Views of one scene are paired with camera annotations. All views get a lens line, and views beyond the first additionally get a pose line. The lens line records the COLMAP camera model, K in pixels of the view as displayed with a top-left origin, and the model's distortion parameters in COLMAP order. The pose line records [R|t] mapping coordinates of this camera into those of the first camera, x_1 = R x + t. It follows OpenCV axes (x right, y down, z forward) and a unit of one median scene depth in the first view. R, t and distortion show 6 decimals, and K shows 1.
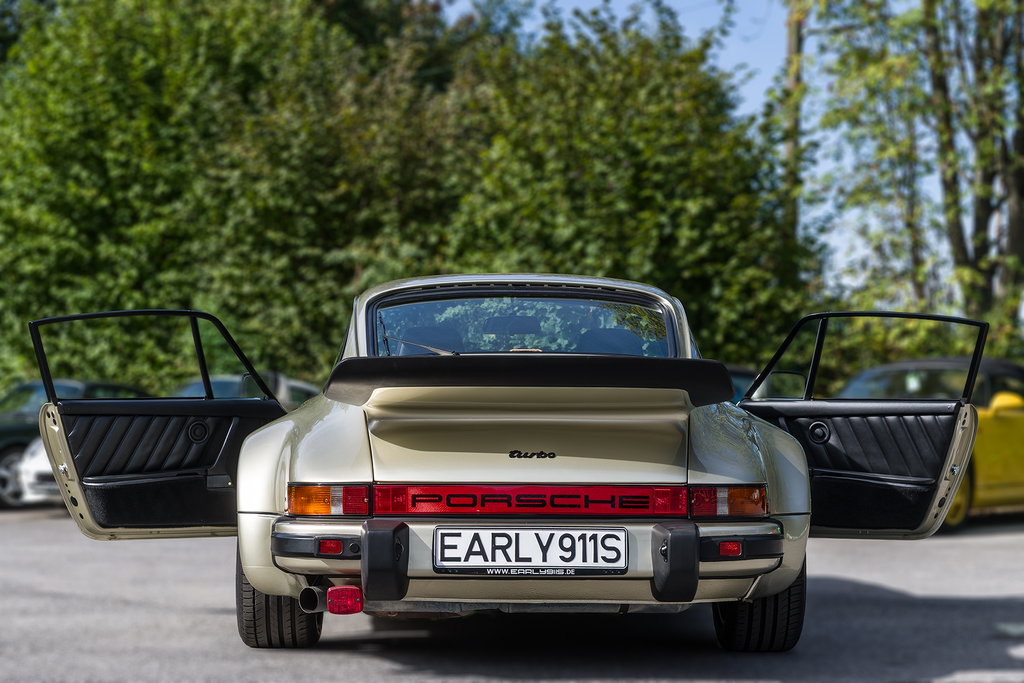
lens RADIAL K [[2051.2, 0, 512.1], [0, 2051.2, 341.9], [0, 0, 1]] dist [0.001742, 0.000000]
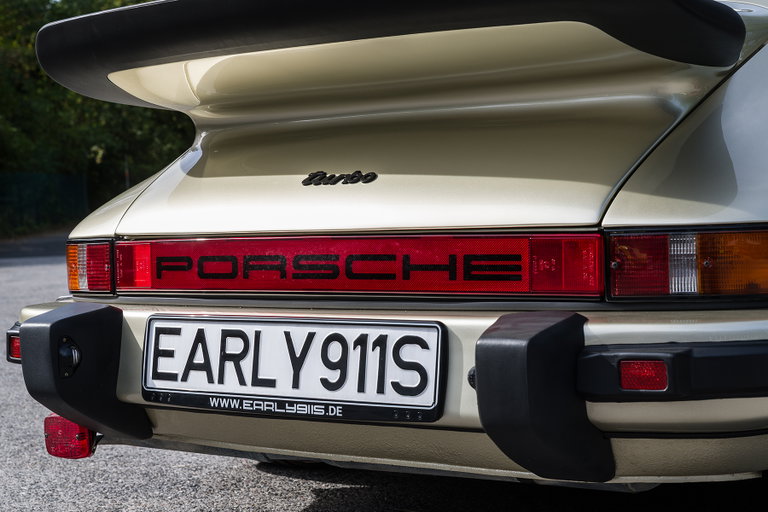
lens RADIAL K [[1432.5, 0, 415.8], [0, 1432.5, 263.6], [0, 0, 1]] dist [-0.012231, 0.000000]
pose [[0.818091, -0.008254, -0.575029, 0.242016], [0.058758, 0.995864, 0.069299, 0.053858], [0.572079, -0.090480, 0.815193, 0.730882]]
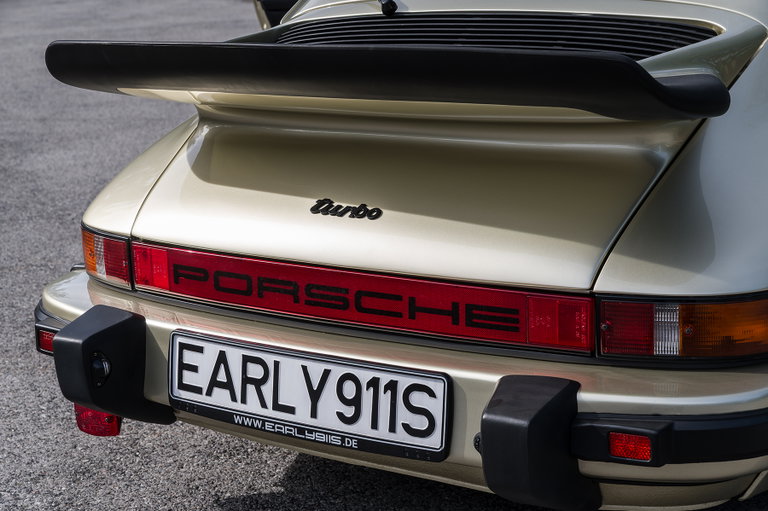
lens RADIAL K [[1469.7, 0, 382.0], [0, 1469.7, 257.0], [0, 0, 1]] dist [-0.043464, 0.000000]
pose [[0.822922, 0.095057, -0.560145, 0.250467], [0.072880, 0.960099, 0.269999, -0.041465], [0.563460, -0.263011, 0.783159, 0.706800]]
